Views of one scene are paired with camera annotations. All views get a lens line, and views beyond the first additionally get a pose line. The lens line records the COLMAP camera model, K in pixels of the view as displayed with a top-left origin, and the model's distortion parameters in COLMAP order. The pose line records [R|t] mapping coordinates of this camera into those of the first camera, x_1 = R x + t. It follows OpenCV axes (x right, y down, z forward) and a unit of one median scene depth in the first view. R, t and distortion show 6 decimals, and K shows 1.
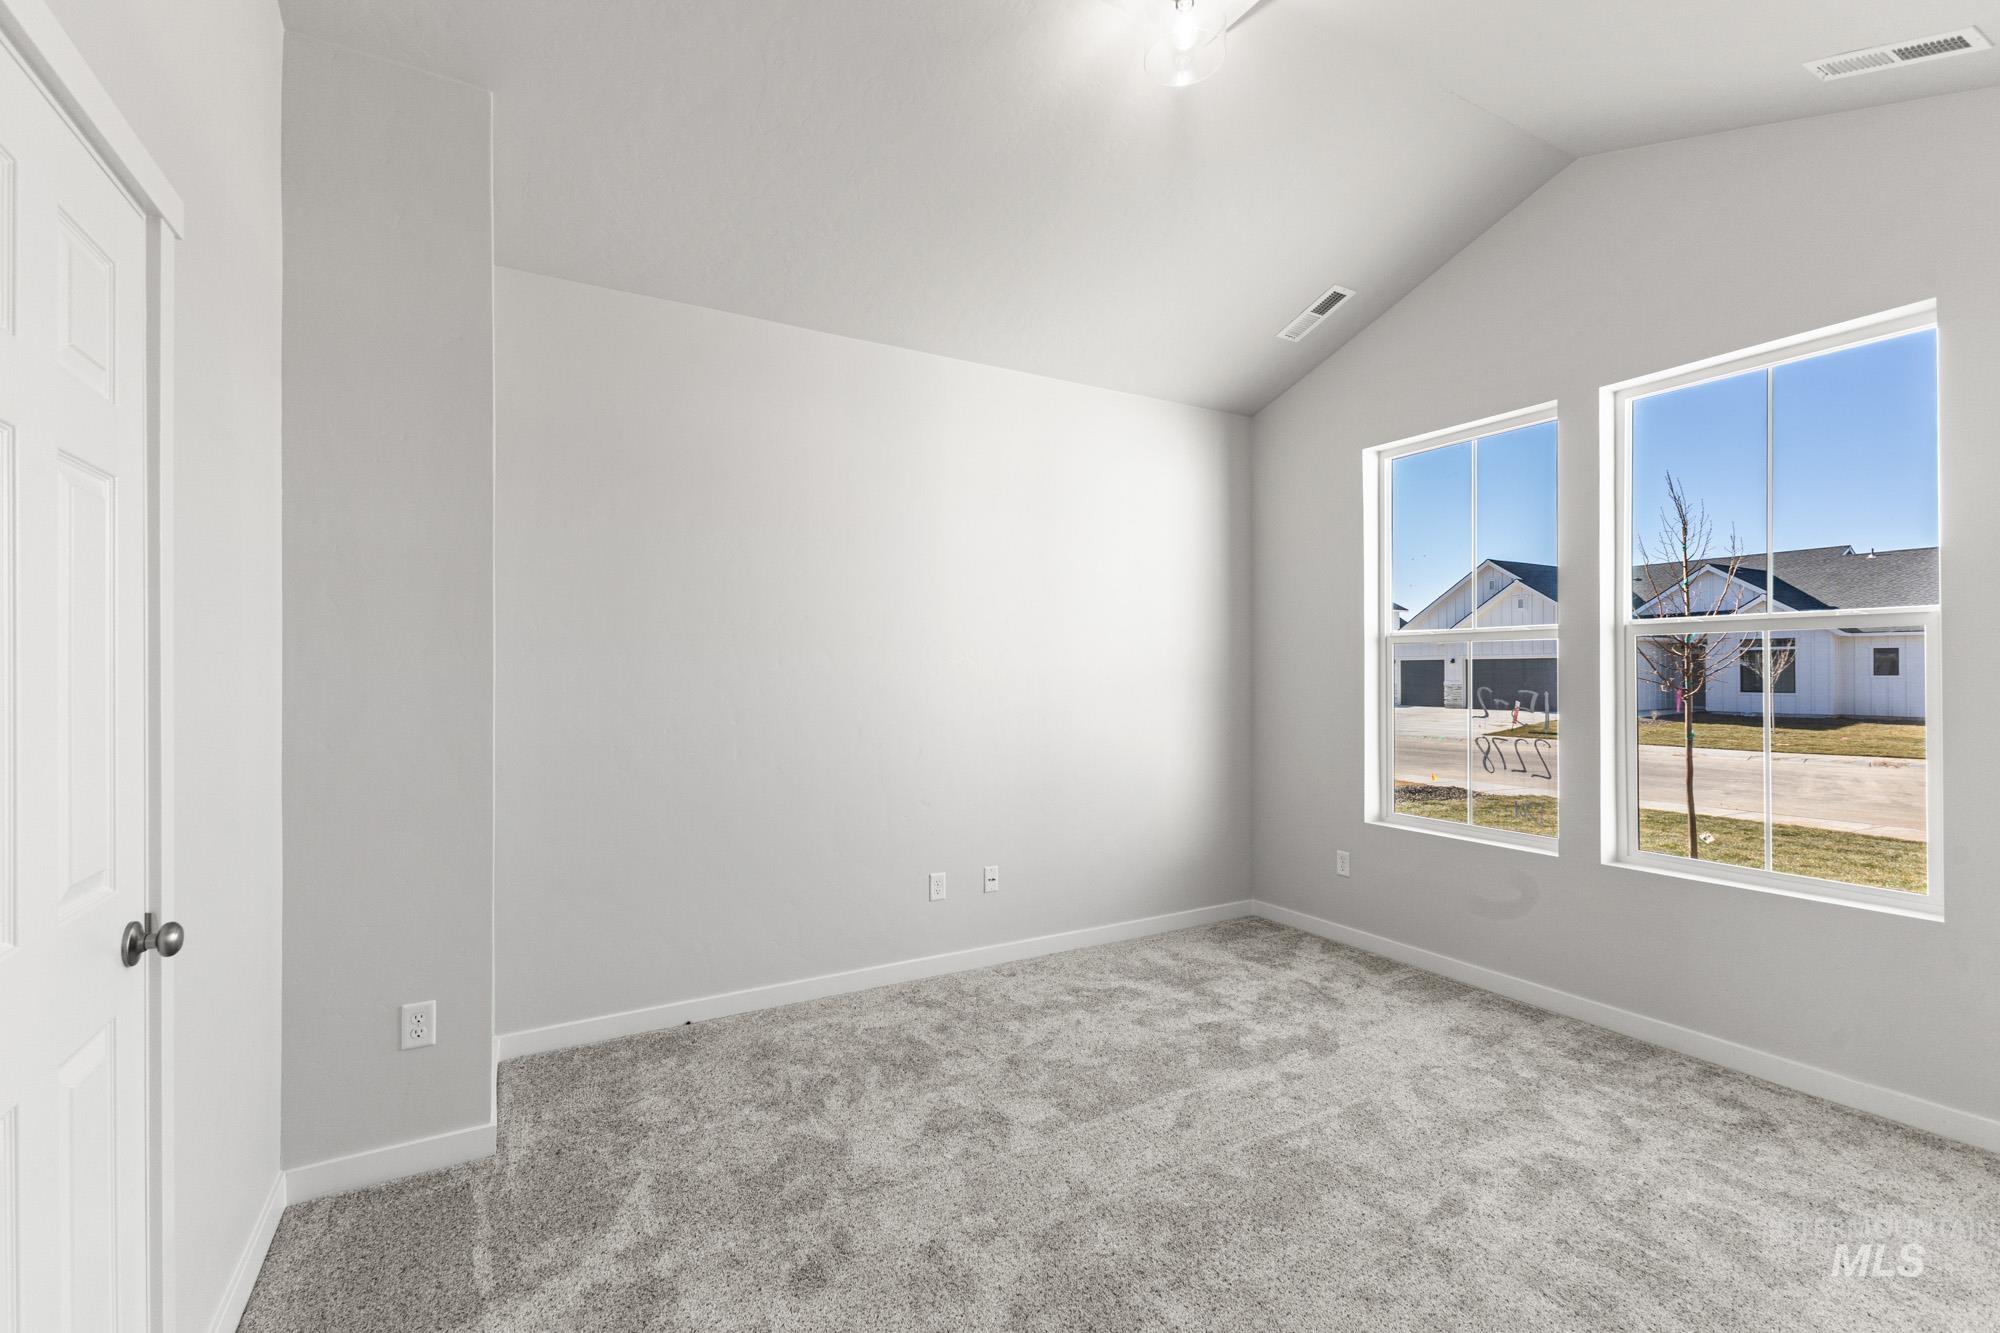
lens RADIAL K [[864.9, 0, 986.5], [0, 864.9, 673.2], [0, 0, 1]] dist [0.003126, 0.000274]
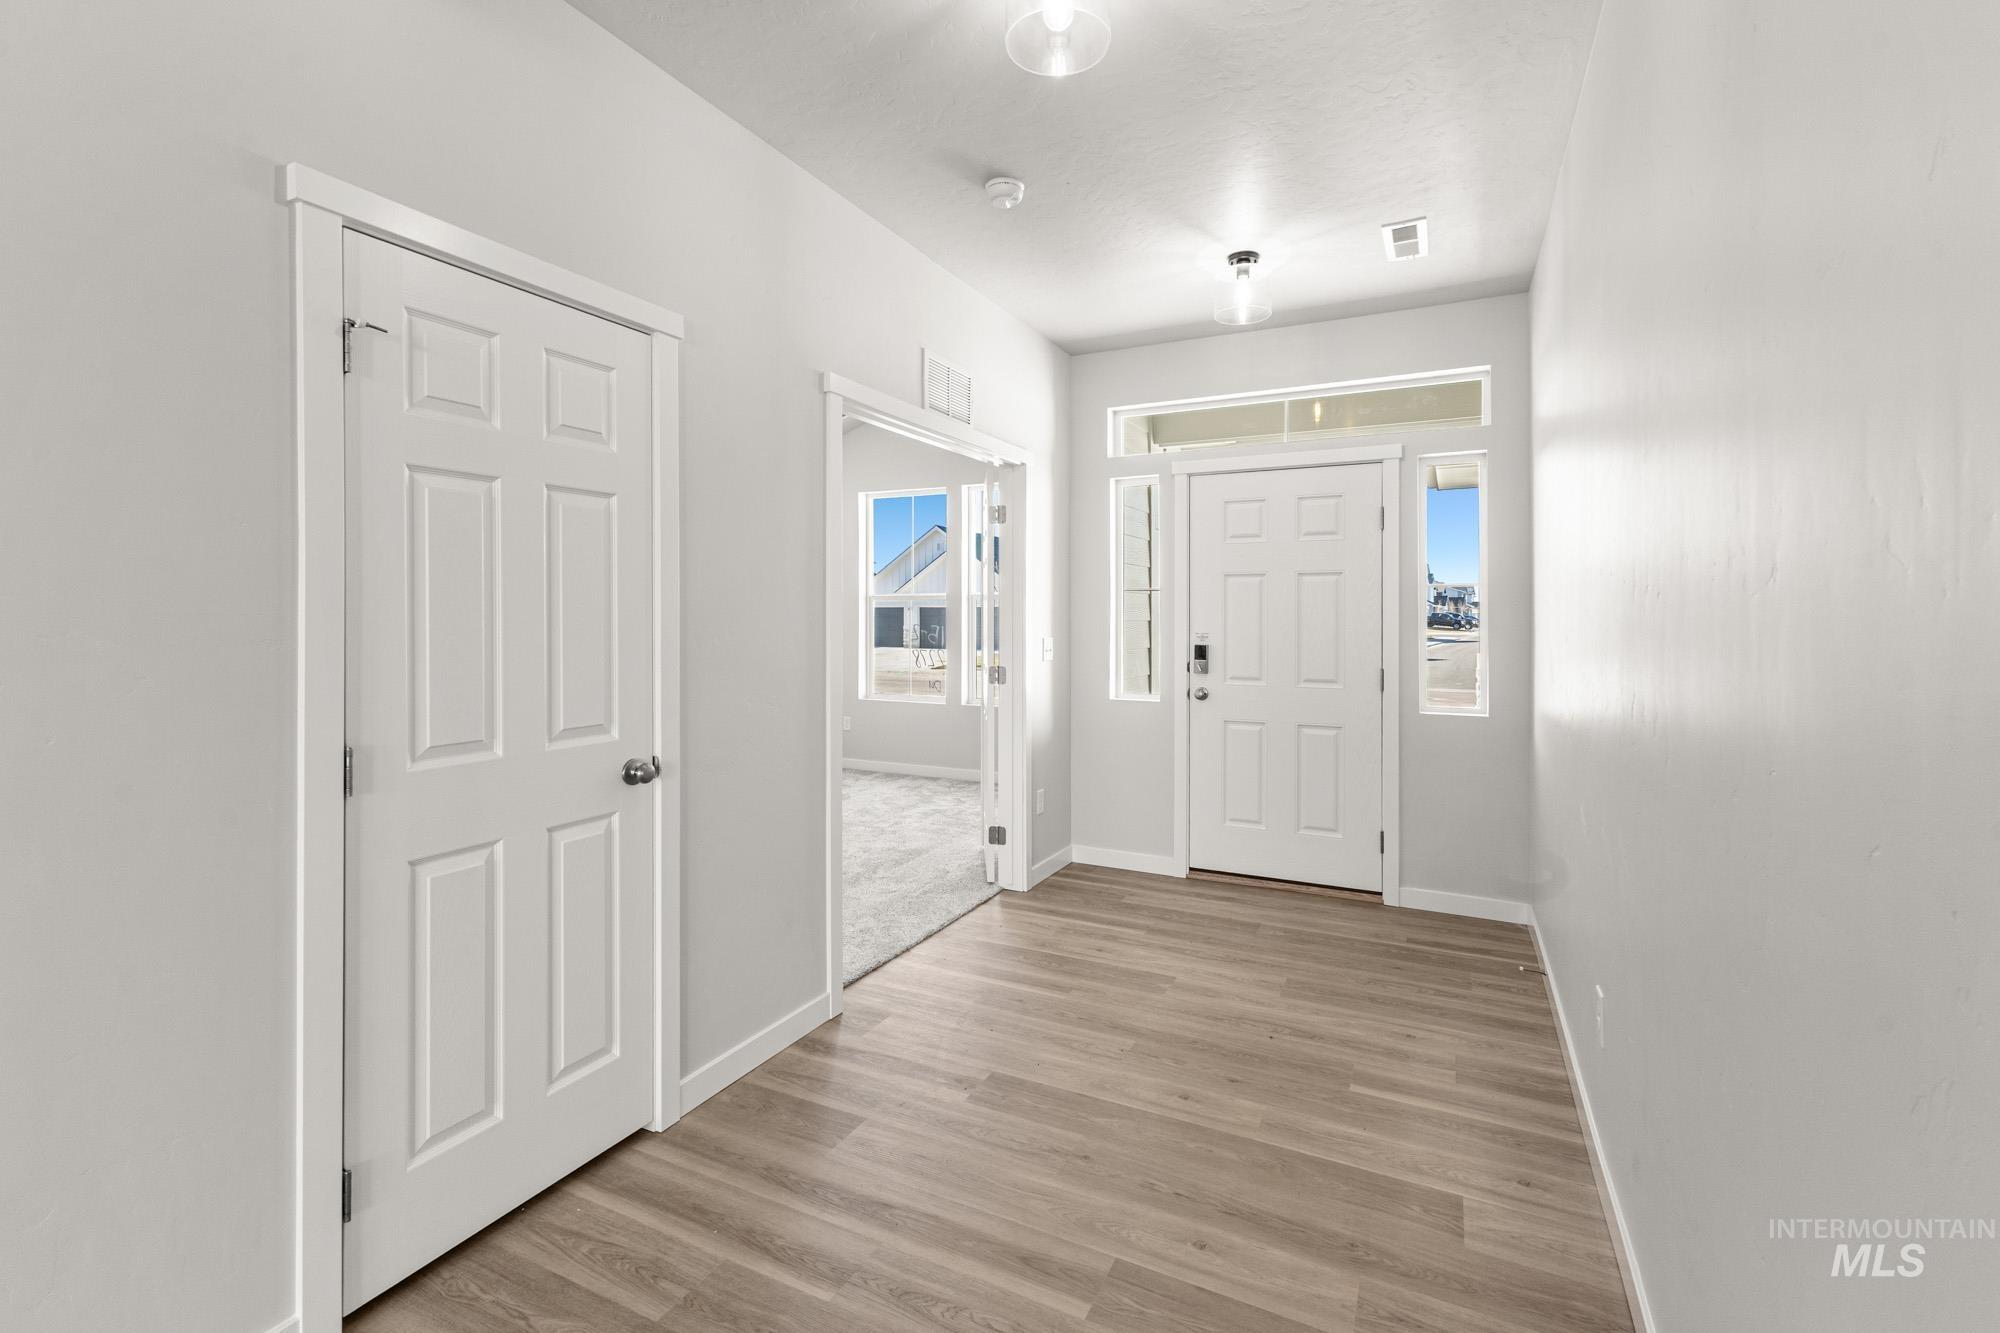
lens RADIAL K [[891.5, 0, 996.8], [0, 891.5, 619.2], [0, 0, 1]] dist [0.000493, 0.000023]
pose [[0.831662, 0.005046, 0.555259, -0.364746], [-0.005518, 0.999984, -0.000823, 0.005463], [-0.555255, -0.002379, 0.831677, -0.722049]]
